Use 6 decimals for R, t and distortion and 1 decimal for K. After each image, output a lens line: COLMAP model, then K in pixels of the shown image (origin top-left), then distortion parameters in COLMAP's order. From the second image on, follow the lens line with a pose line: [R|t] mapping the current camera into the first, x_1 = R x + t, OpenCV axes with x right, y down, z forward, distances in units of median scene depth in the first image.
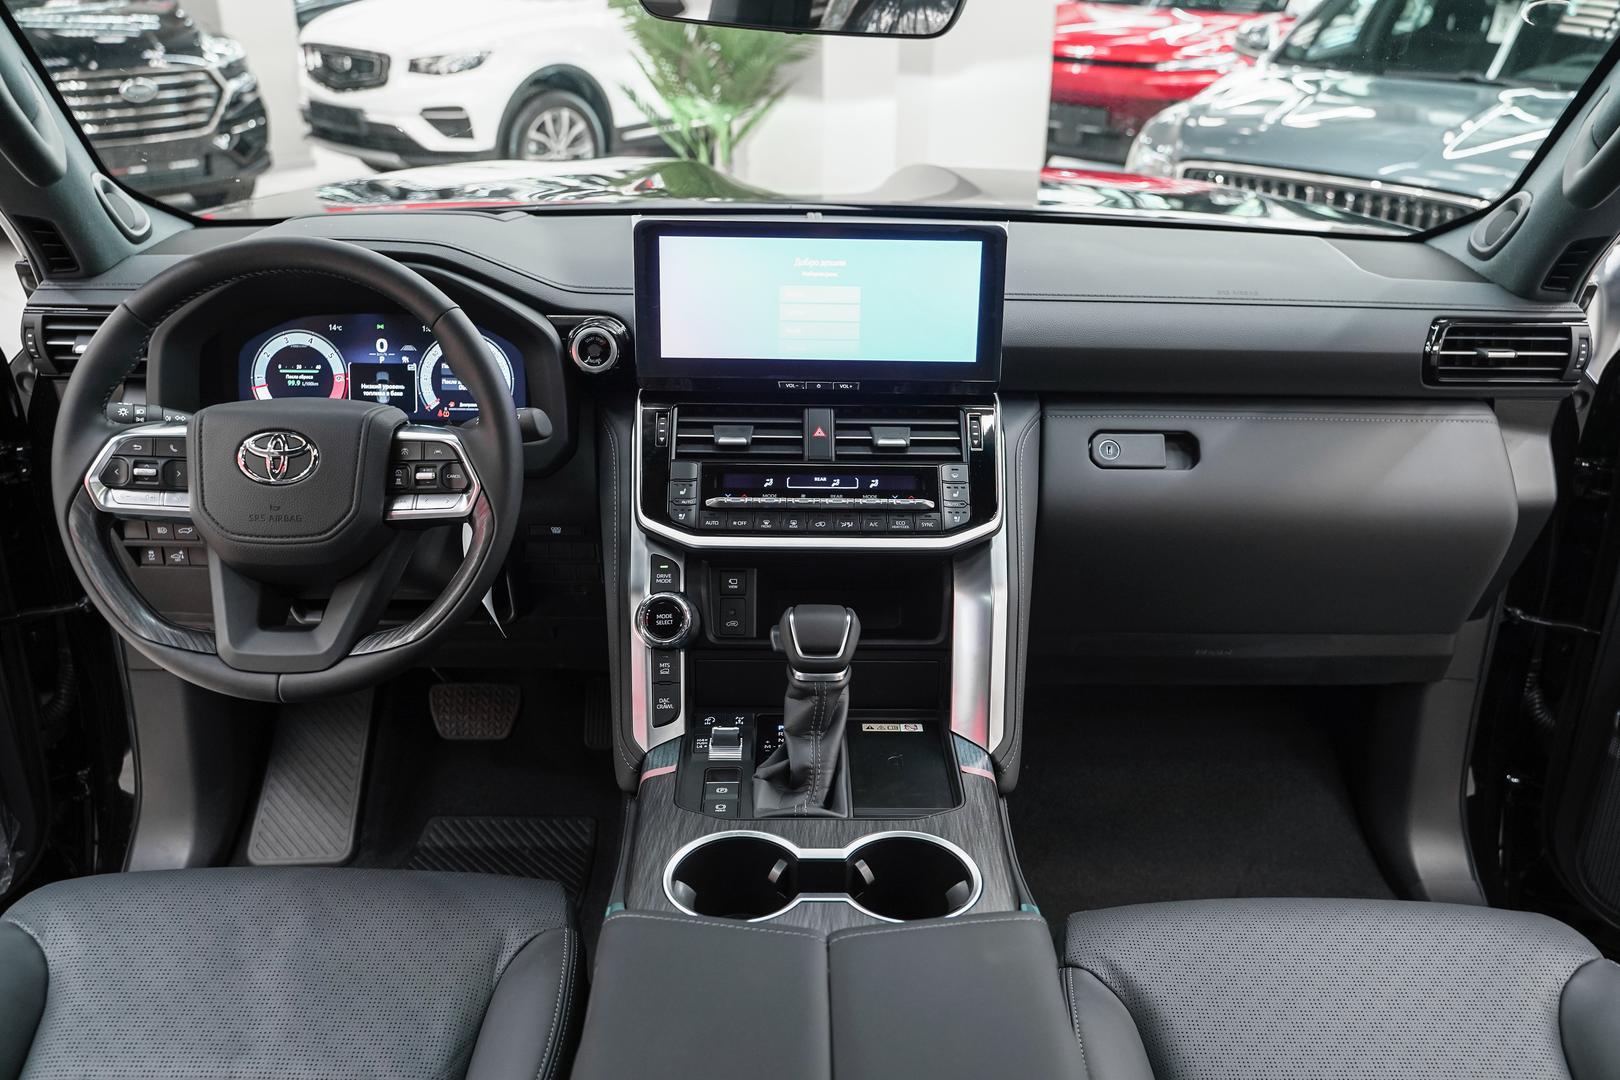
lens RADIAL K [[1299.0, 0, 809.4], [0, 1299.0, 541.0], [0, 0, 1]] dist [-0.016577, 0.019729]
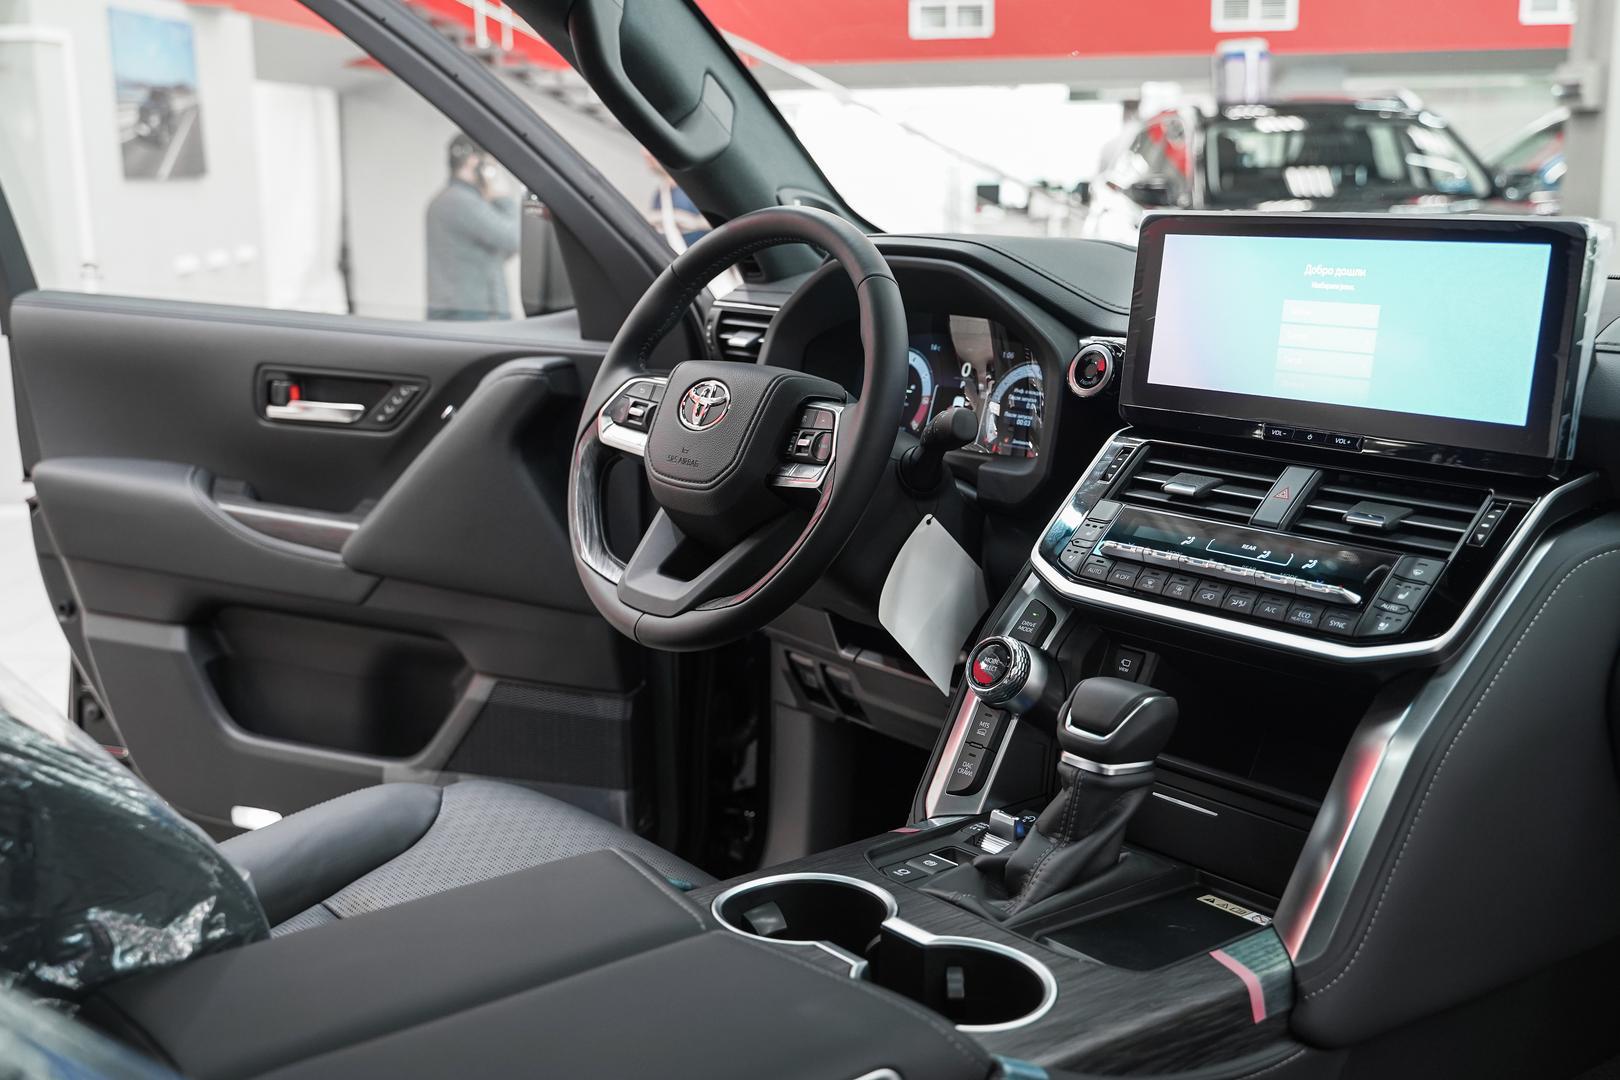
lens RADIAL K [[1737.3, 0, 782.3], [0, 1737.3, 510.4], [0, 0, 1]] dist [0.001708, 0.000000]
pose [[0.615406, 0.126502, -0.777993, 0.600869], [-0.312339, 0.945373, -0.093347, 0.104996], [0.723685, 0.300444, 0.621300, 0.197458]]
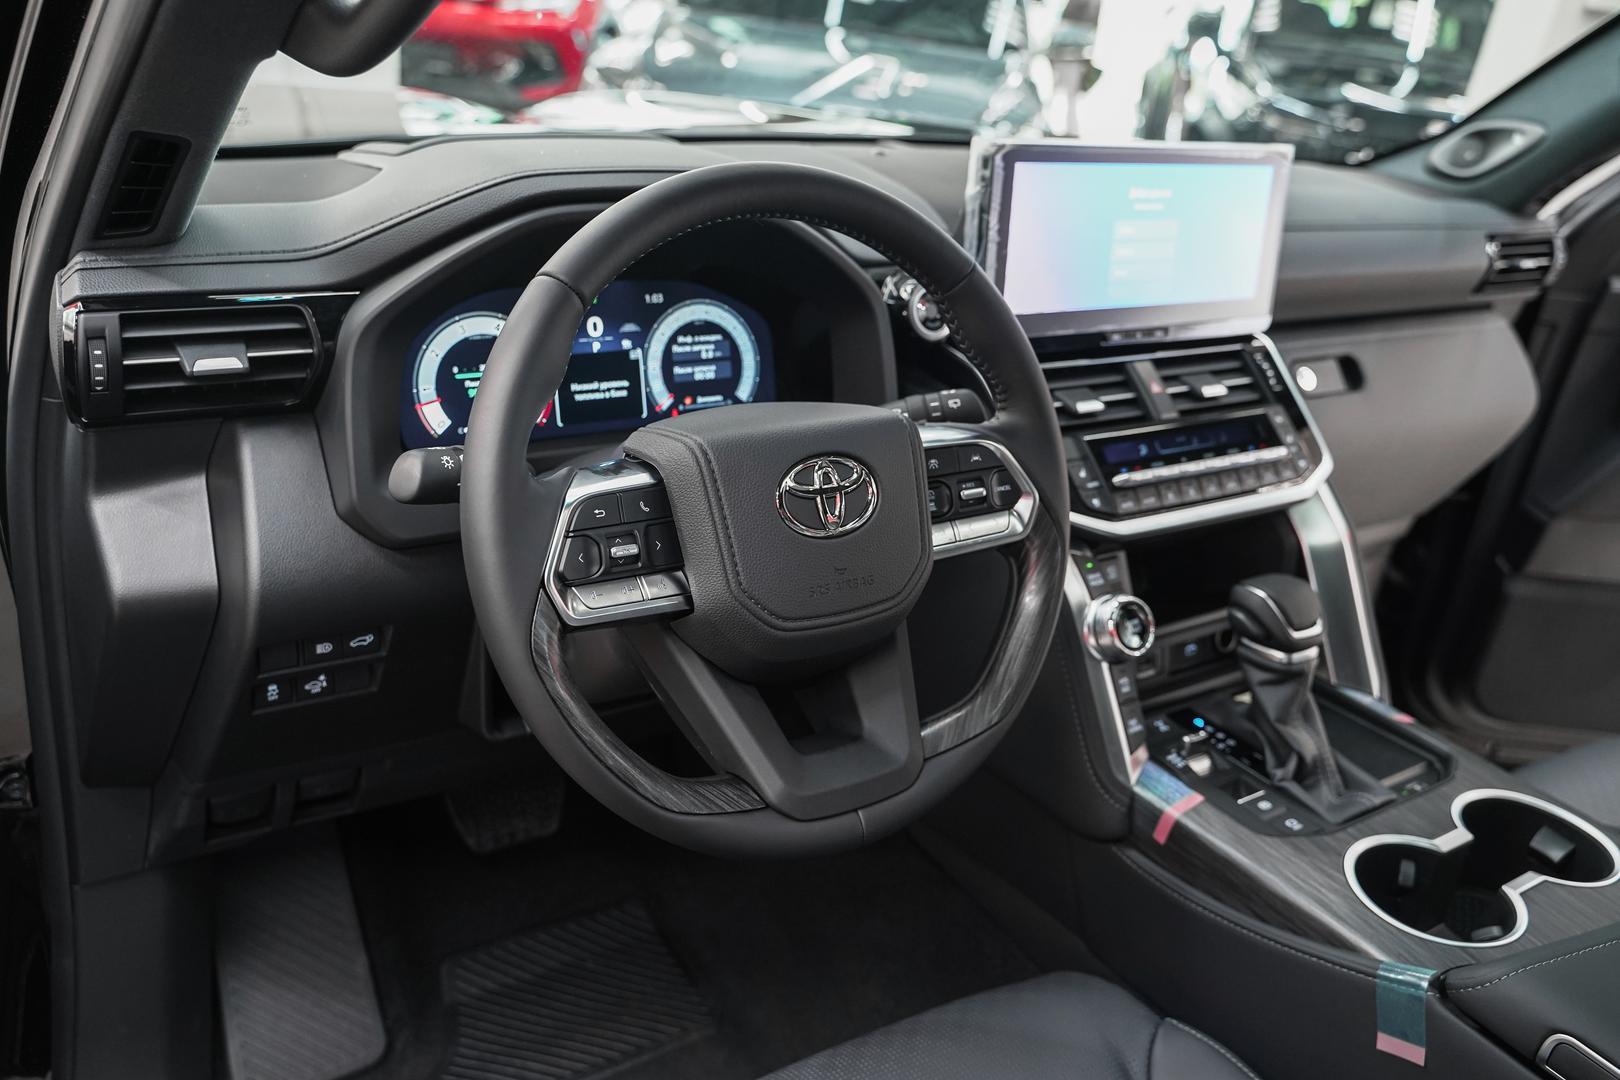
lens RADIAL K [[1299.0, 0, 809.9], [0, 1299.0, 543.3], [0, 0, 1]] dist [-0.016577, 0.019729]
pose [[0.844566, -0.157975, 0.511618, -0.666097], [0.135767, 0.987442, 0.080777, -0.083352], [-0.517954, 0.001240, 0.855408, 0.372739]]
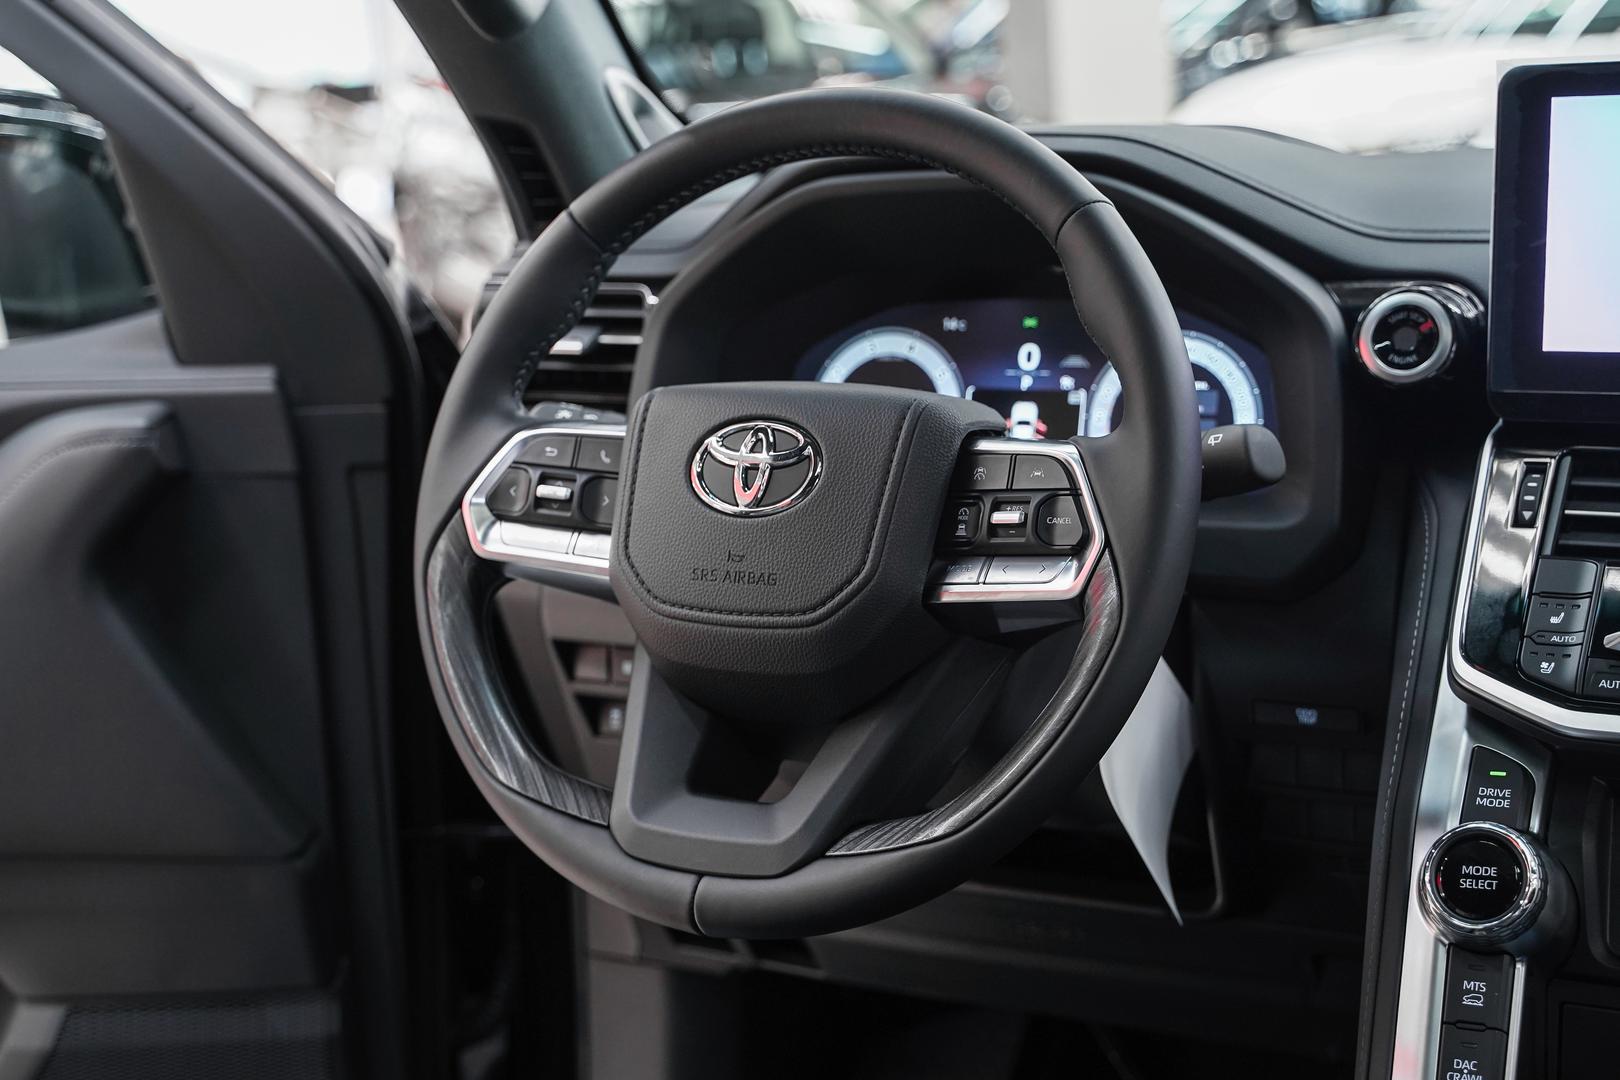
lens RADIAL K [[2384.9, 0, 822.6], [0, 2384.9, 488.5], [0, 0, 1]] dist [0.006719, 0.000000]
pose [[0.870822, 0.026093, -0.490906, 0.087096], [-0.140284, 0.970258, -0.197279, 0.117630], [0.471159, 0.240661, 0.848582, 0.152675]]
